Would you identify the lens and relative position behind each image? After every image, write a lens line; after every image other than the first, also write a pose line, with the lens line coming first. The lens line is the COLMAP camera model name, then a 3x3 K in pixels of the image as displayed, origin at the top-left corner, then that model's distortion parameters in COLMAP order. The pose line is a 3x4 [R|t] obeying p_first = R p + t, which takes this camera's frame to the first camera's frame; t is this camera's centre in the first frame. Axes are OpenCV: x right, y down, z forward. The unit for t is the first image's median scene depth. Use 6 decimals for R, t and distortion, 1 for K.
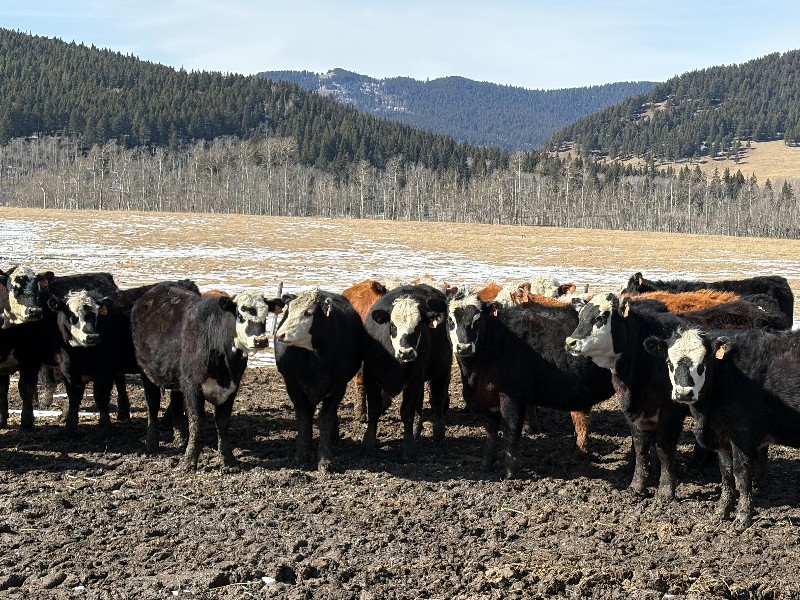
lens RADIAL K [[1565.4, 0, 400.0], [0, 1565.4, 300.0], [0, 0, 1]] dist [0.292233, -1.265411]
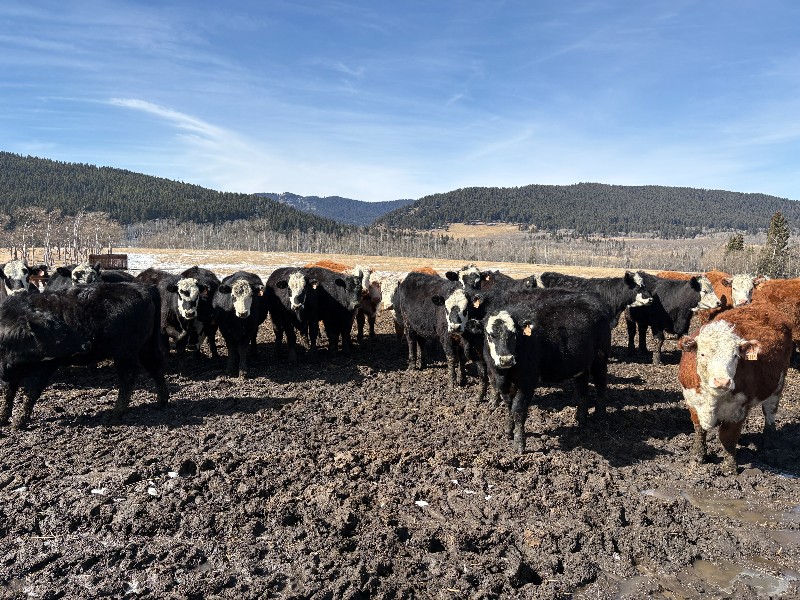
lens RADIAL K [[606.3, 0, 400.0], [0, 606.3, 300.0], [0, 0, 1]] dist [0.064248, -0.060724]
pose [[0.990556, -0.016204, 0.136147, 0.033945], [0.013170, 0.999645, 0.023158, 0.014764], [-0.136474, -0.021146, 0.990418, 0.376337]]
